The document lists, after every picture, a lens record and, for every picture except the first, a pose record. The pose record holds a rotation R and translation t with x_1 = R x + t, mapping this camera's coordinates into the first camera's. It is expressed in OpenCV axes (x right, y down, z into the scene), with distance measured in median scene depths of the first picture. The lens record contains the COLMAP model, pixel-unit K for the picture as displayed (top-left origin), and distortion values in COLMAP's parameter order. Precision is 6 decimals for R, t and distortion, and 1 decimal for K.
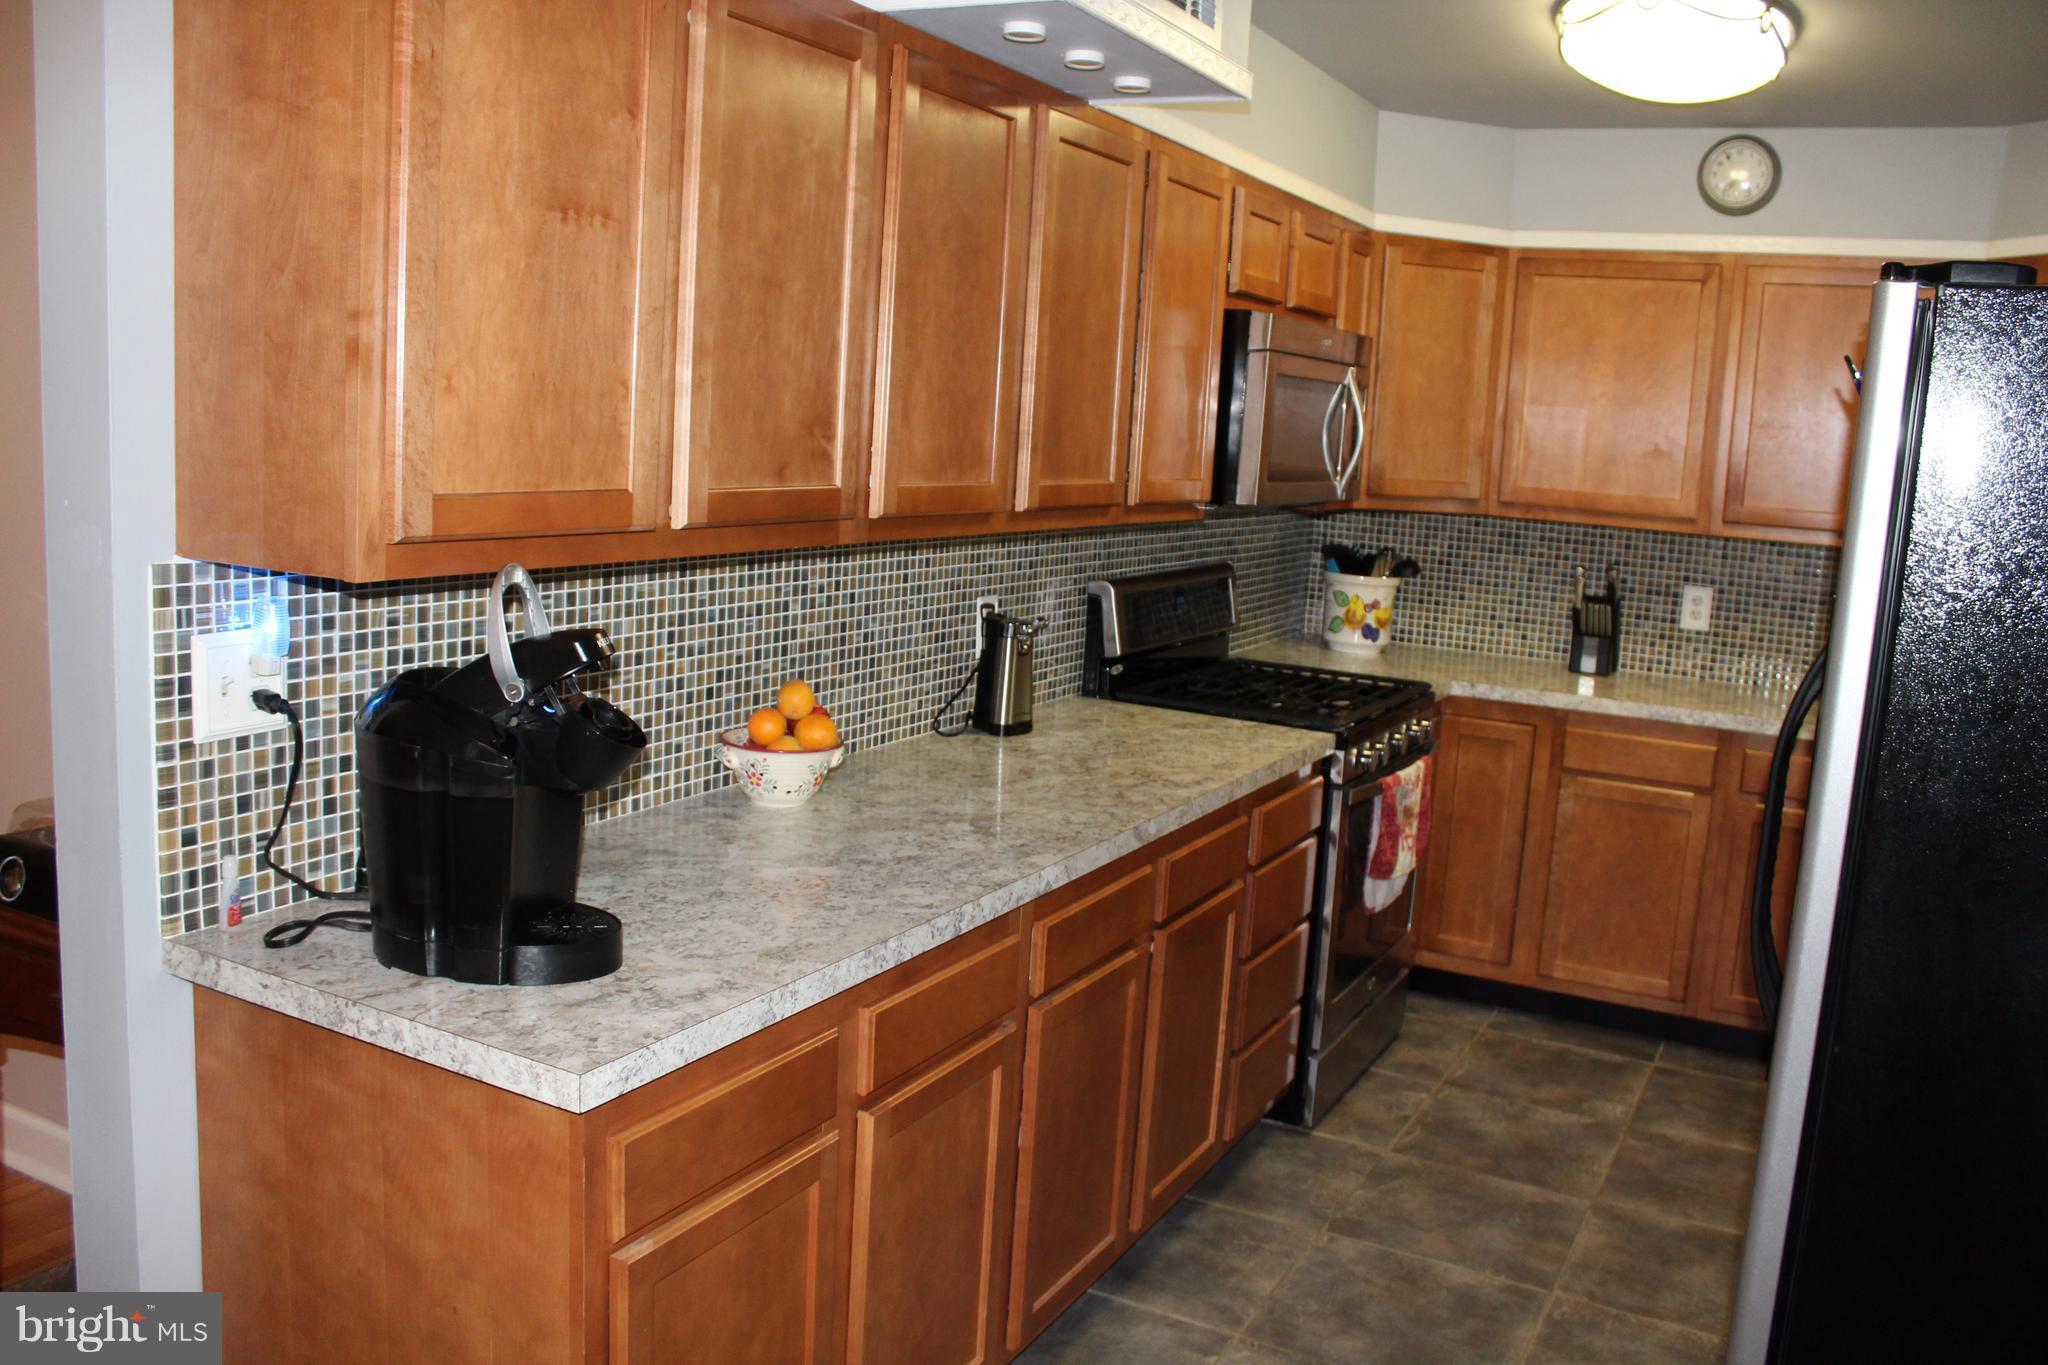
lens RADIAL K [[1709.8, 0, 1036.1], [0, 1709.8, 655.3], [0, 0, 1]] dist [-0.159886, 0.161285]
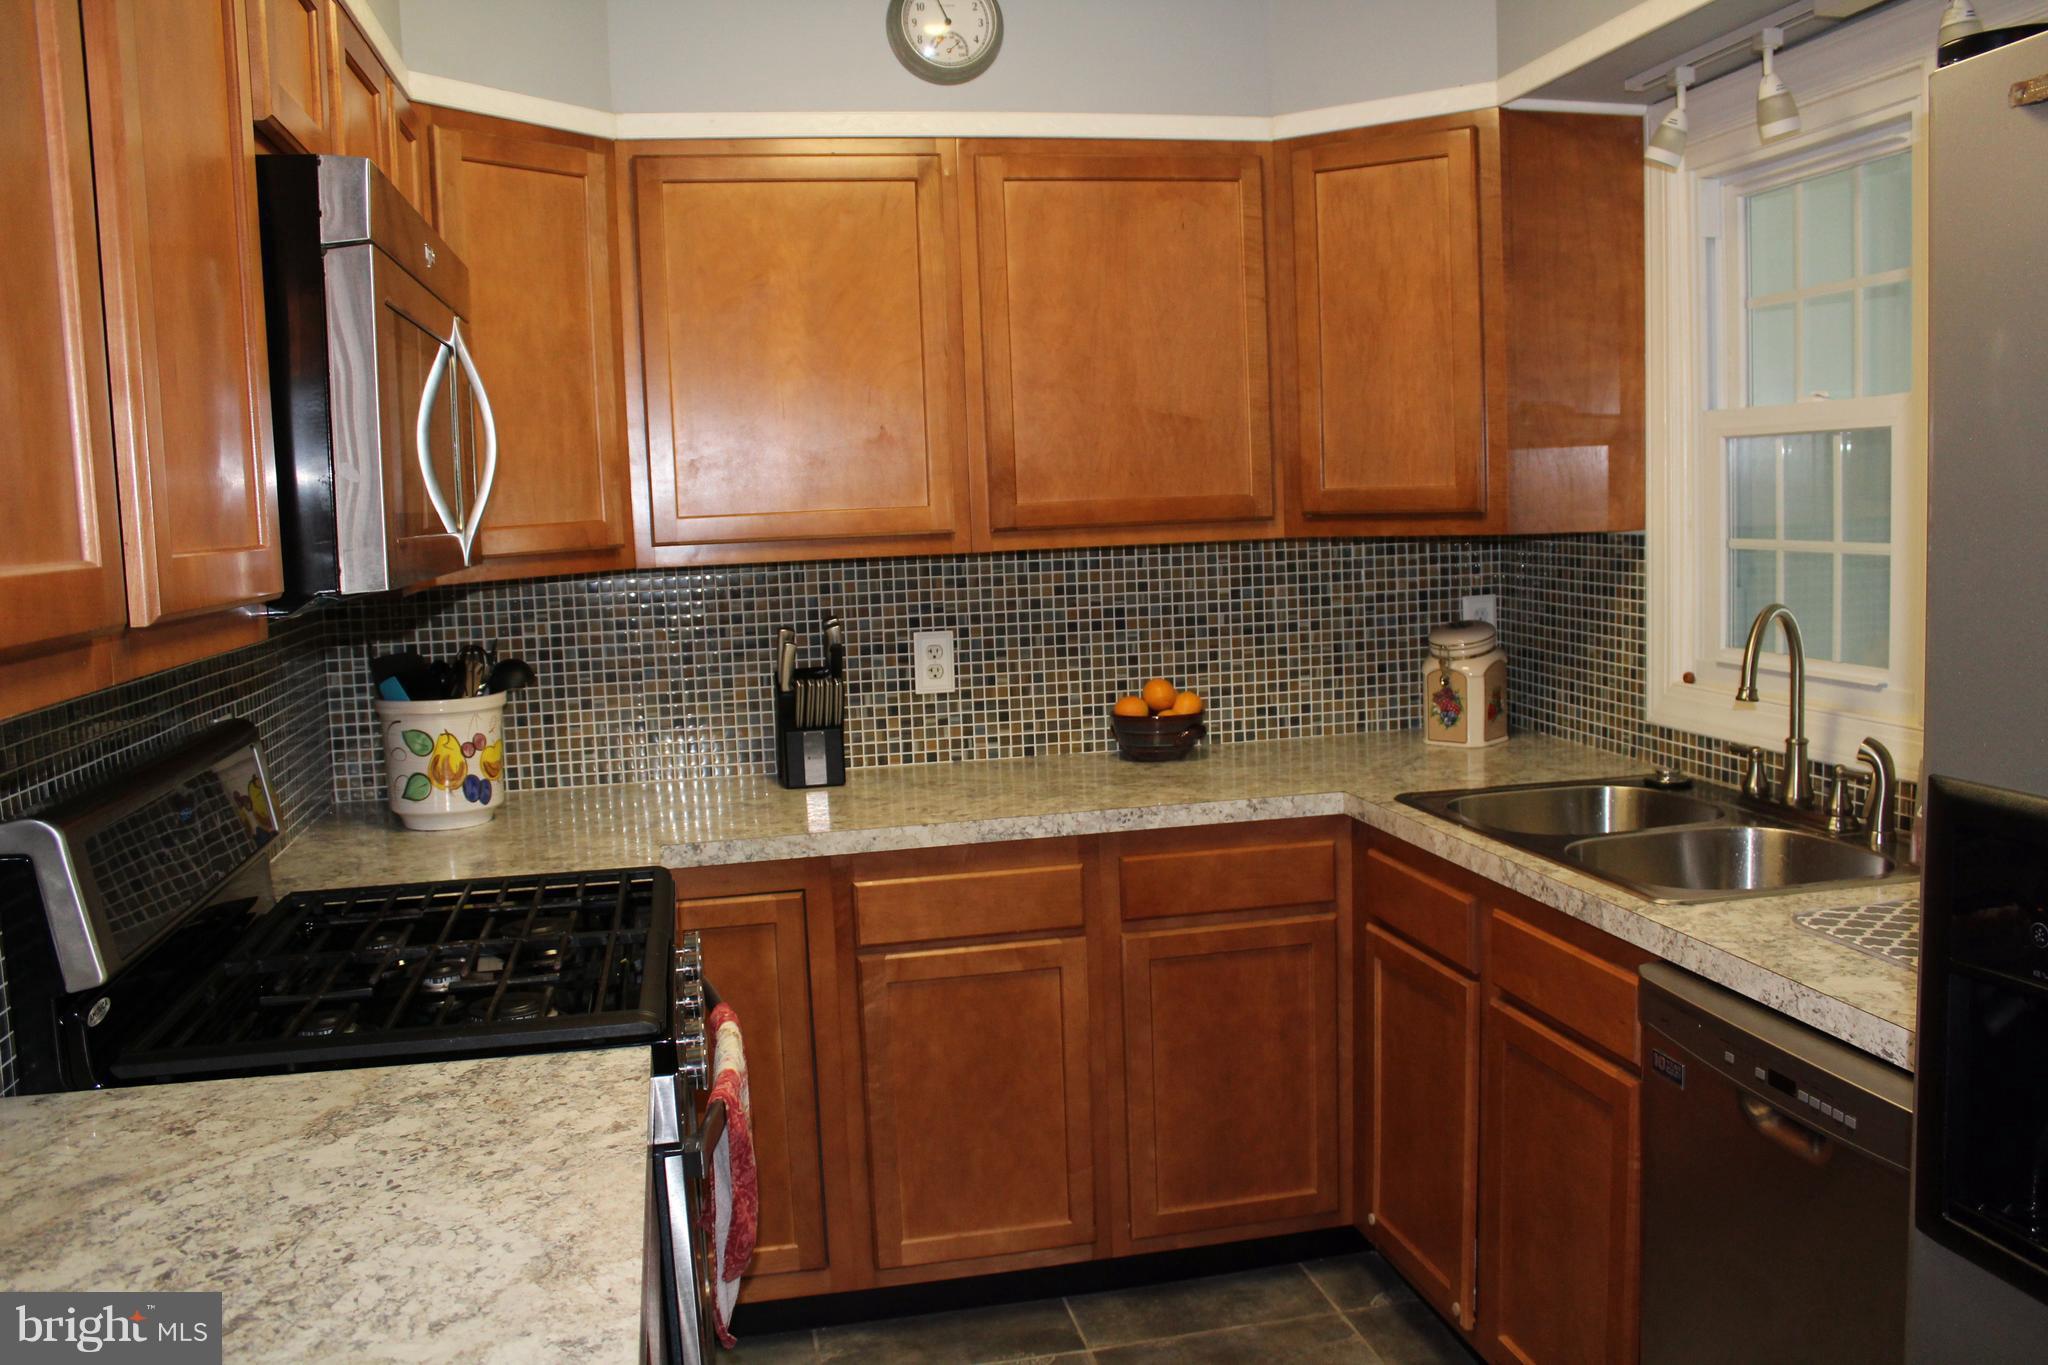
lens RADIAL K [[1687.4, 0, 1024.0], [0, 1687.4, 682.5], [0, 0, 1]] dist [-0.170395, 0.156690]
pose [[0.772550, -0.160286, 0.614390, -0.008449], [0.175001, 0.983887, 0.036632, -0.039739], [-0.610361, 0.079219, 0.788152, 0.435100]]
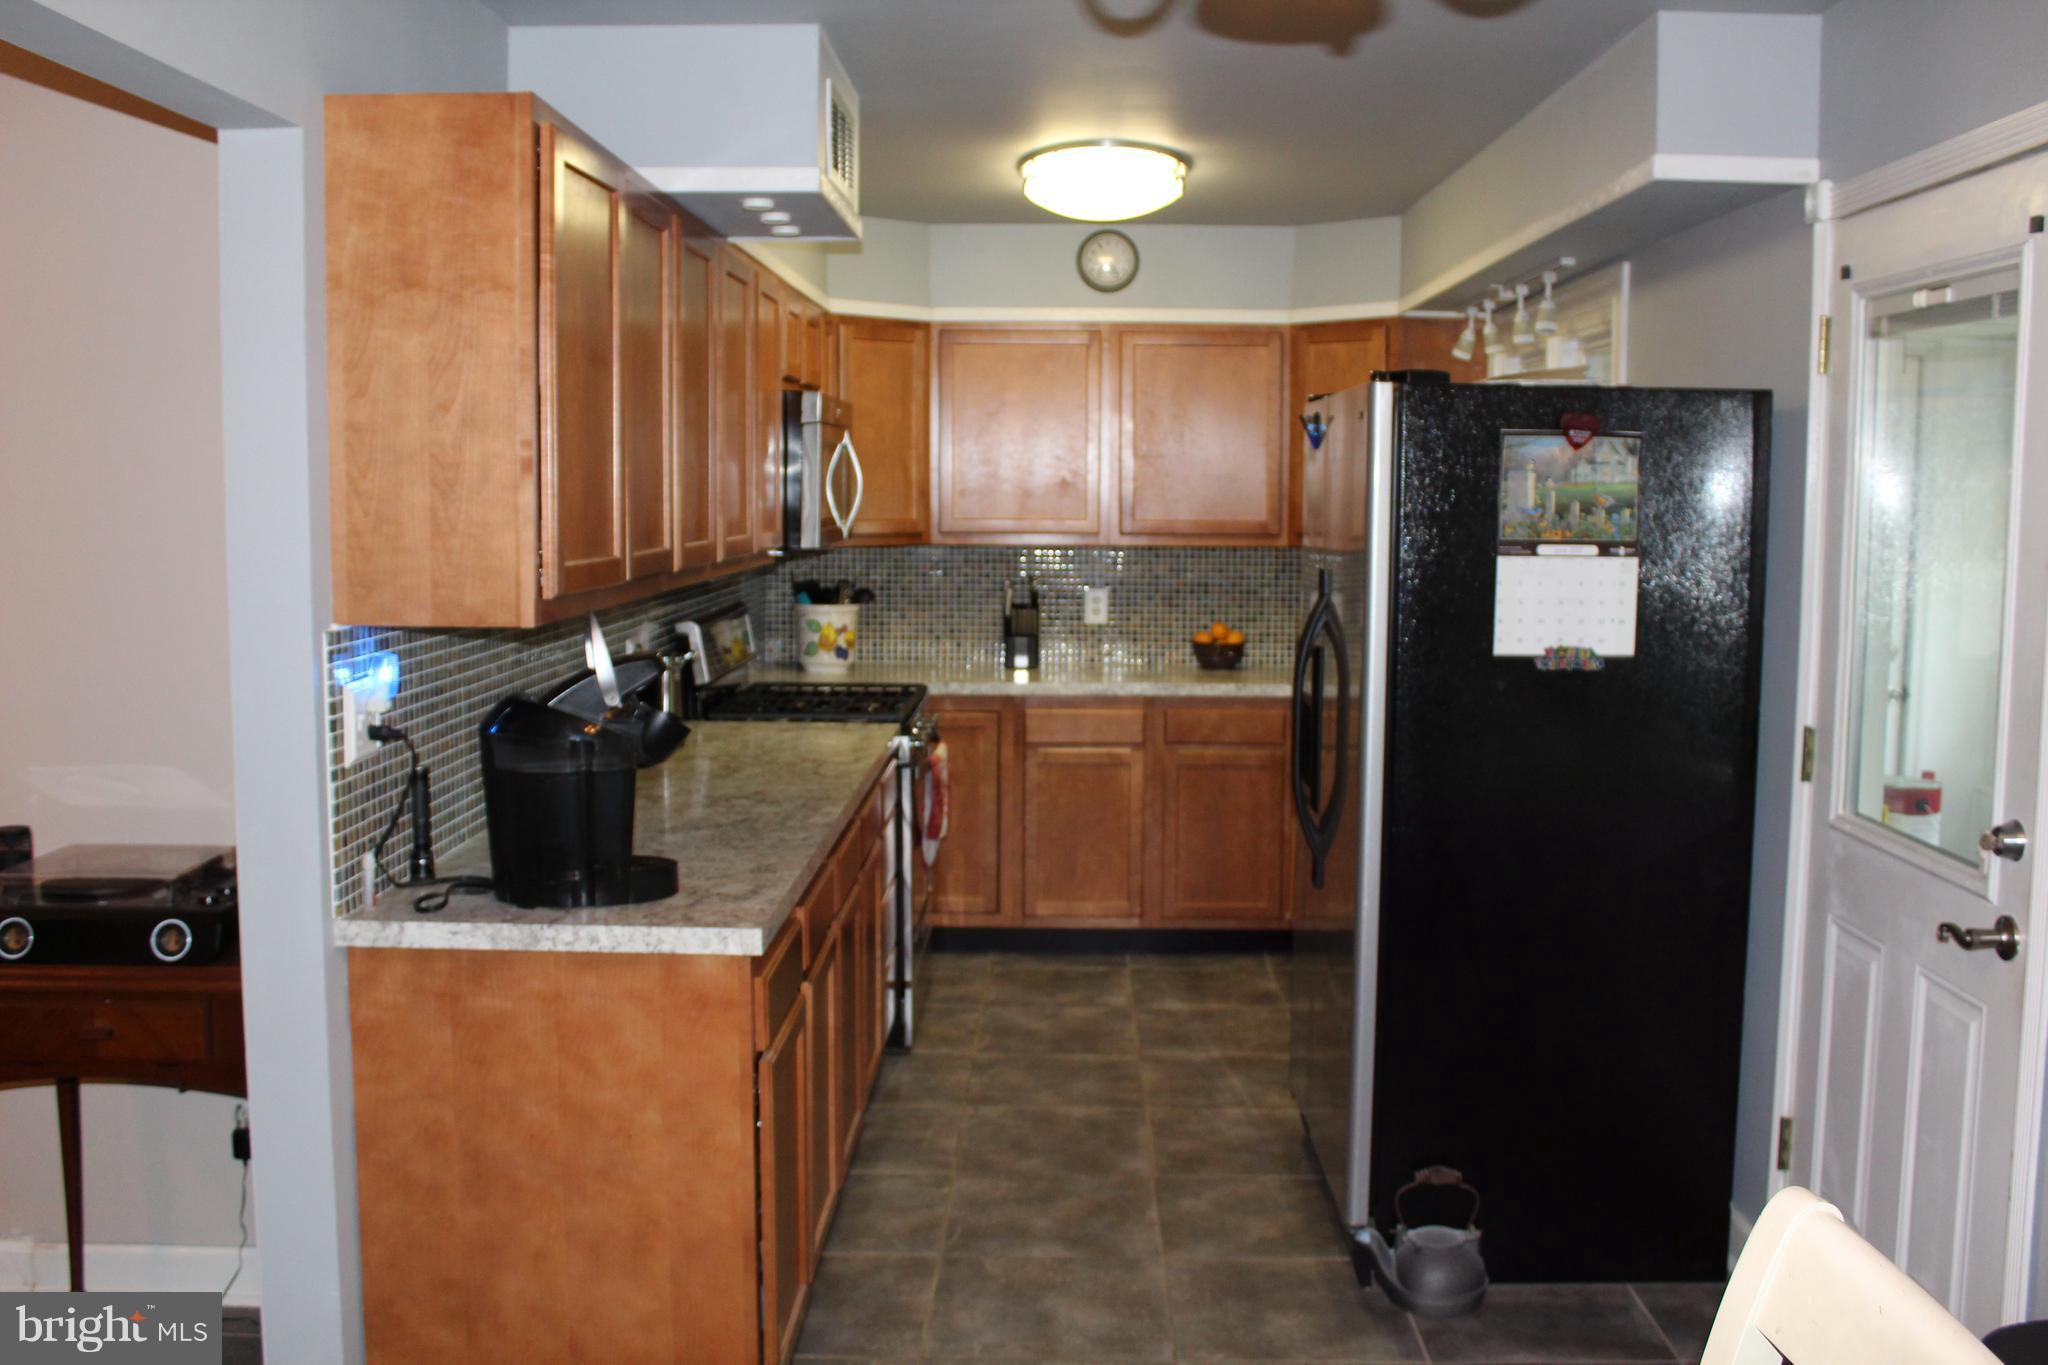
lens RADIAL K [[1859.7, 0, 1017.8], [0, 1859.7, 649.8], [0, 0, 1]] dist [-0.155944, 0.223696]
pose [[0.897710, -0.095255, 0.430166, -0.253615], [0.111592, 0.993671, -0.012844, 0.014998], [-0.426220, 0.059533, 0.902658, -0.211379]]
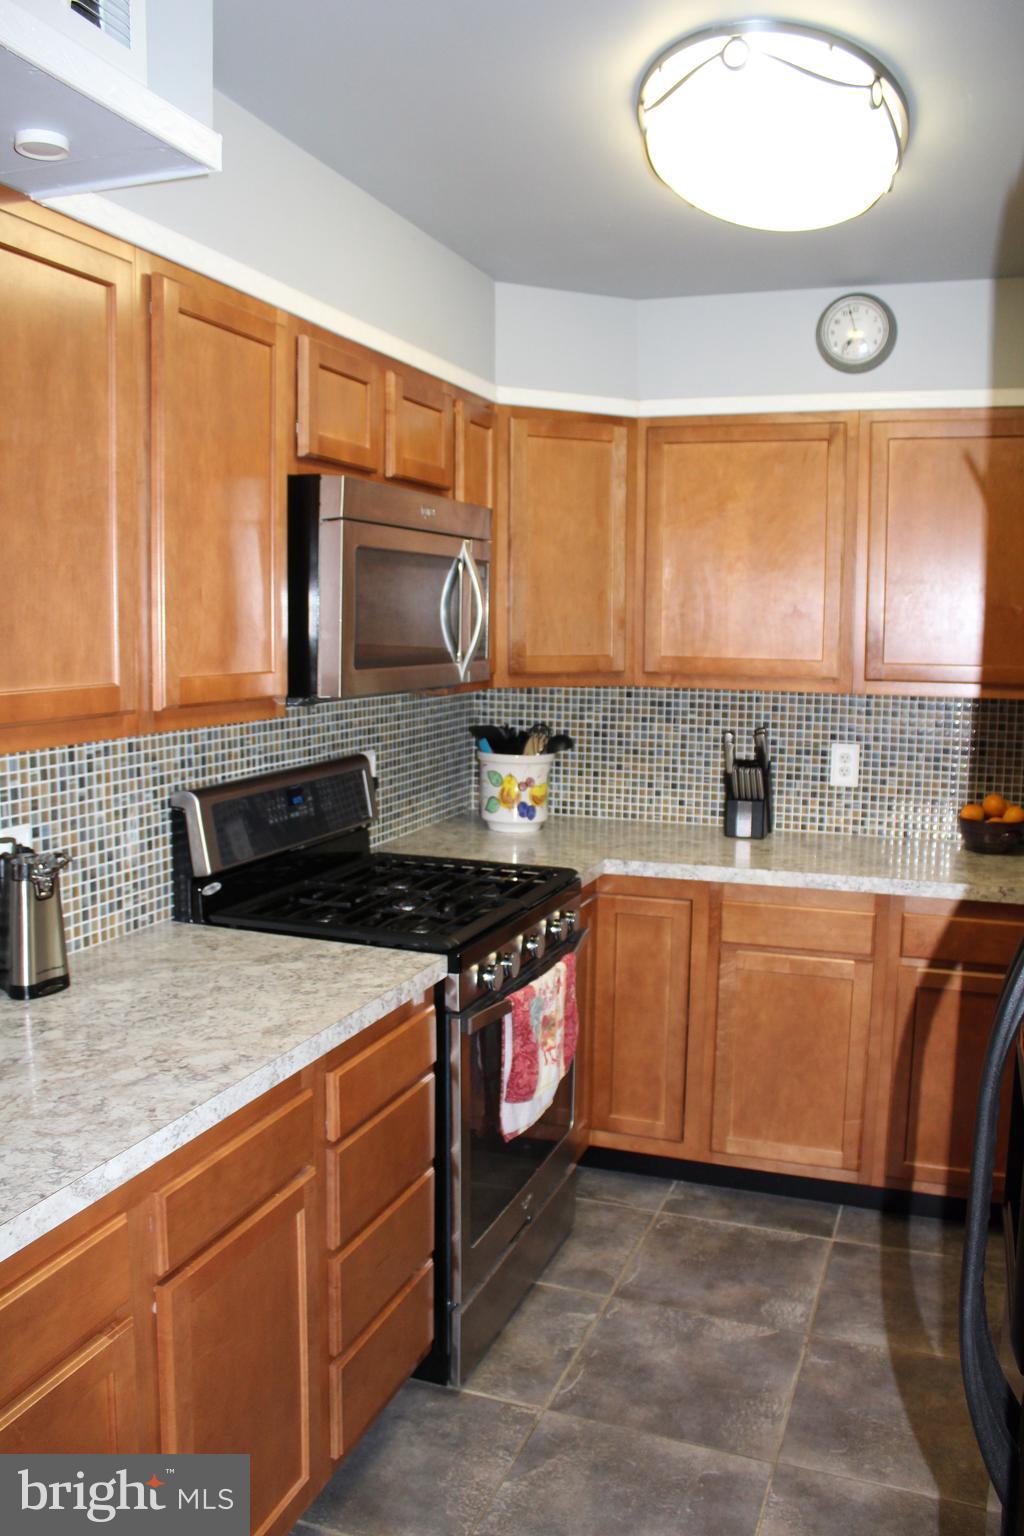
lens RADIAL K [[1265.5, 0, 519.4], [0, 1265.5, 769.9], [0, 0, 1]] dist [-0.170395, 0.156690]
pose [[0.990701, -0.063716, 0.120216, 0.109161], [0.065872, 0.997729, -0.014039, -0.028102], [-0.119049, 0.021828, 0.992648, 0.274015]]
